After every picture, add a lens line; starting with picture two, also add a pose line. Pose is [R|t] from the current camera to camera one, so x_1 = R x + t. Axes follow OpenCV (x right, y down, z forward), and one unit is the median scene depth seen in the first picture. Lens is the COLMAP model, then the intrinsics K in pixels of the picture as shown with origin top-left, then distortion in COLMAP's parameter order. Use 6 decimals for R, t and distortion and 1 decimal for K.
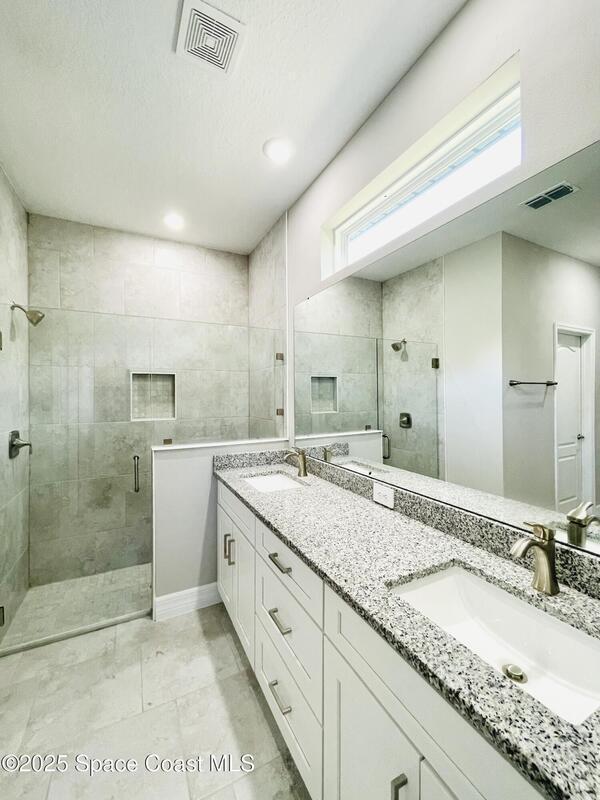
lens RADIAL K [[325.0, 0, 298.7], [0, 325.0, 395.2], [0, 0, 1]] dist [-0.008593, 0.003461]
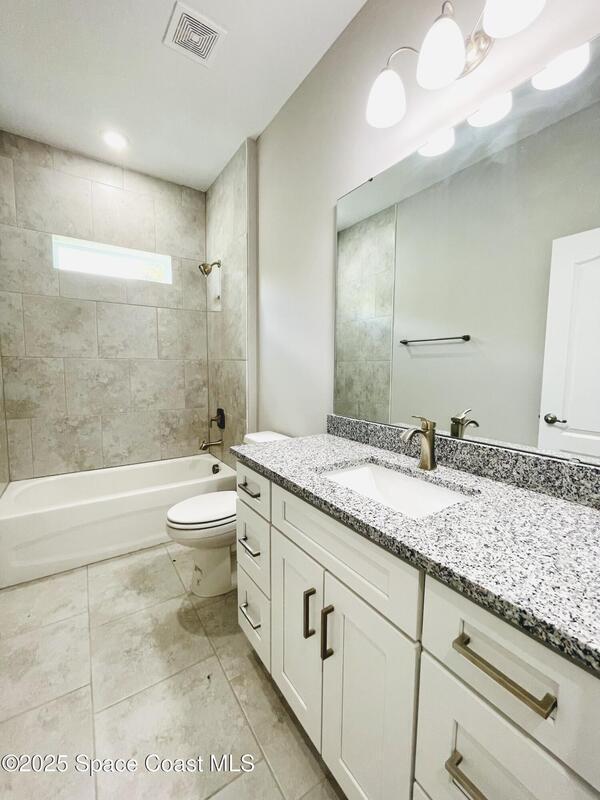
lens RADIAL K [[325.0, 0, 298.9], [0, 325.0, 398.5], [0, 0, 1]] dist [-0.008593, 0.003461]
pose [[0.994161, 0.000137, 0.107909, -0.214587], [-0.010986, 0.994932, 0.099953, 0.062748], [-0.107349, -0.100555, 0.989123, 0.398369]]
